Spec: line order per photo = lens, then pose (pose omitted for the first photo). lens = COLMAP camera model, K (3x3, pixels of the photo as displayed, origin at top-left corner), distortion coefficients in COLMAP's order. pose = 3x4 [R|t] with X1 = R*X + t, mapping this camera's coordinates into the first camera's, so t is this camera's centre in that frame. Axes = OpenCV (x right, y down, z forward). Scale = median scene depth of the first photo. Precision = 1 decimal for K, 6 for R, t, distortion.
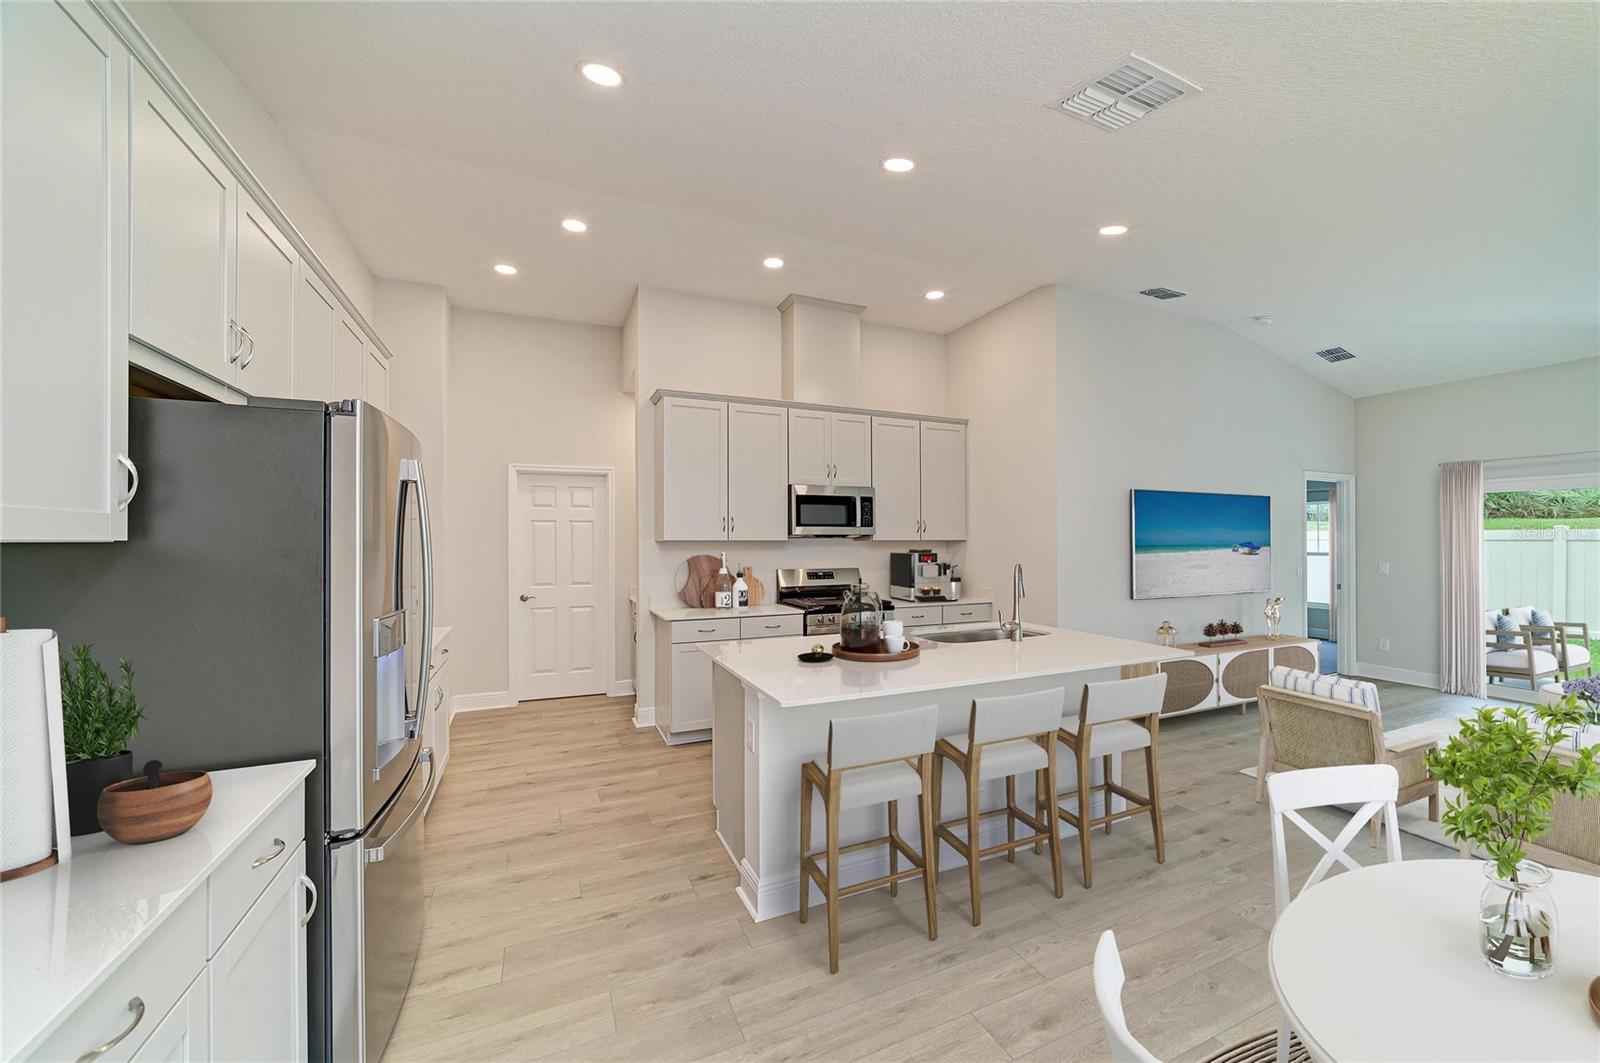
lens RADIAL K [[594.5, 0, 805.3], [0, 594.5, 539.5], [0, 0, 1]] dist [-0.023202, -0.000167]
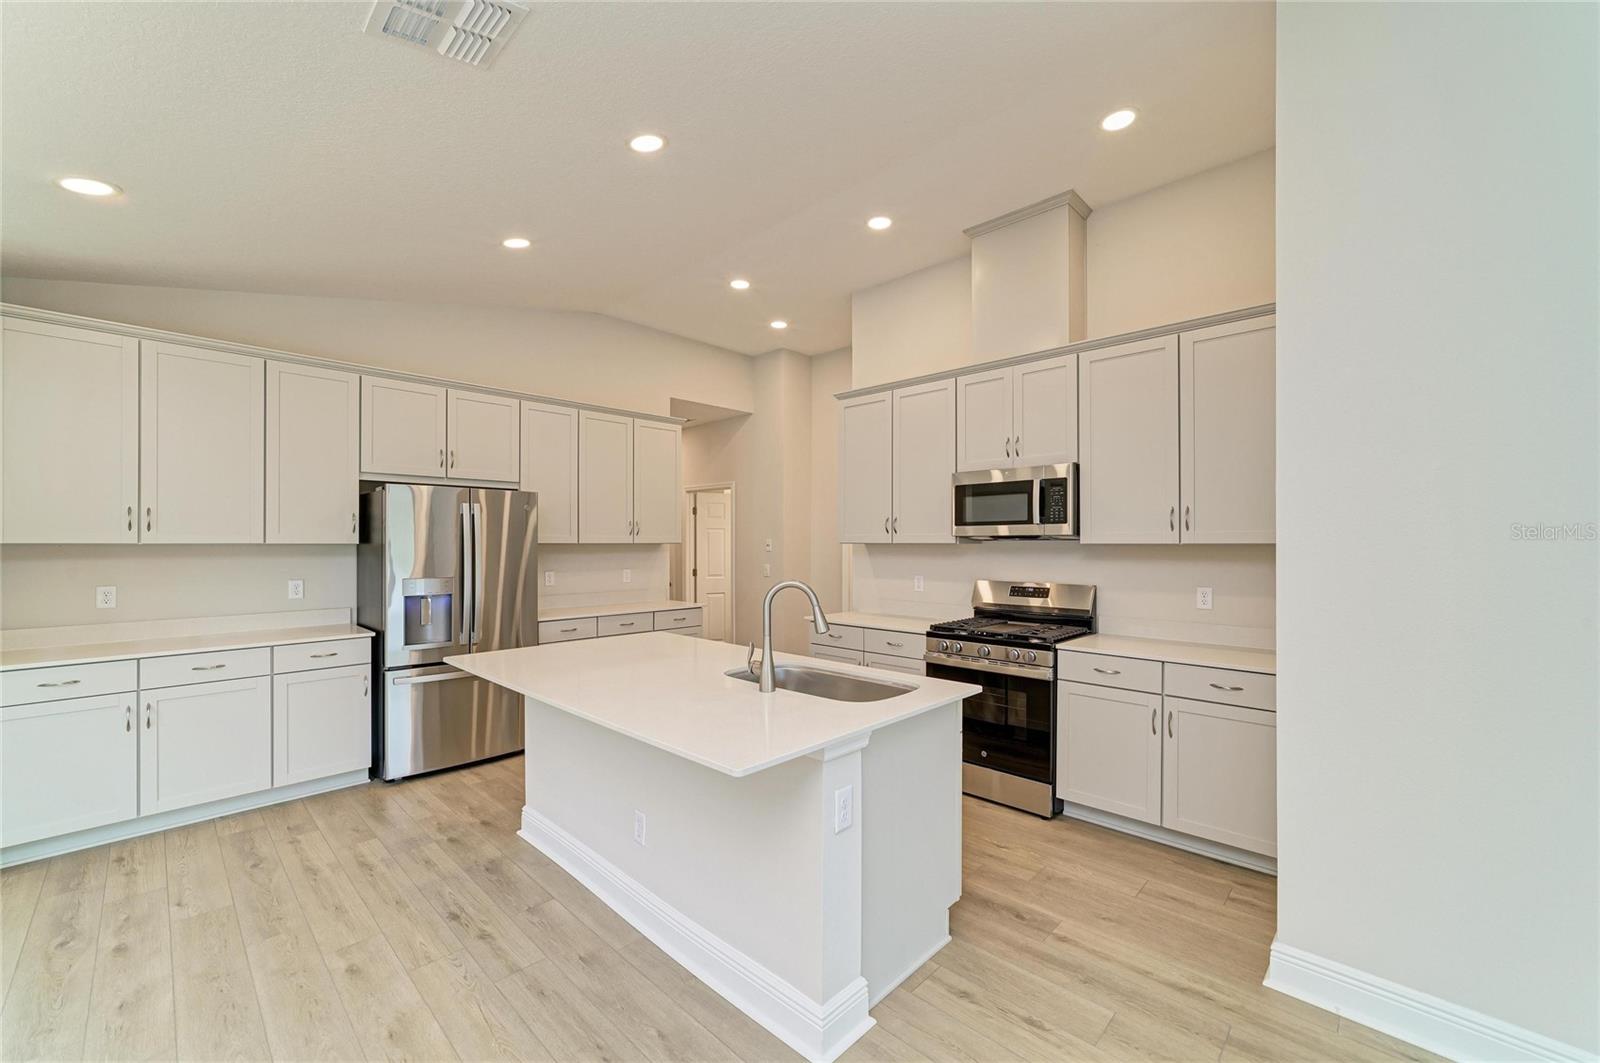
lens RADIAL K [[634.1, 0, 806.0], [0, 634.1, 543.4], [0, 0, 1]] dist [-0.002999, 0.000179]
pose [[0.386095, 0.005750, -0.922441, 0.681412], [-0.002120, 0.999983, 0.005346, -0.002531], [0.922456, -0.000109, 0.386101, 0.486889]]
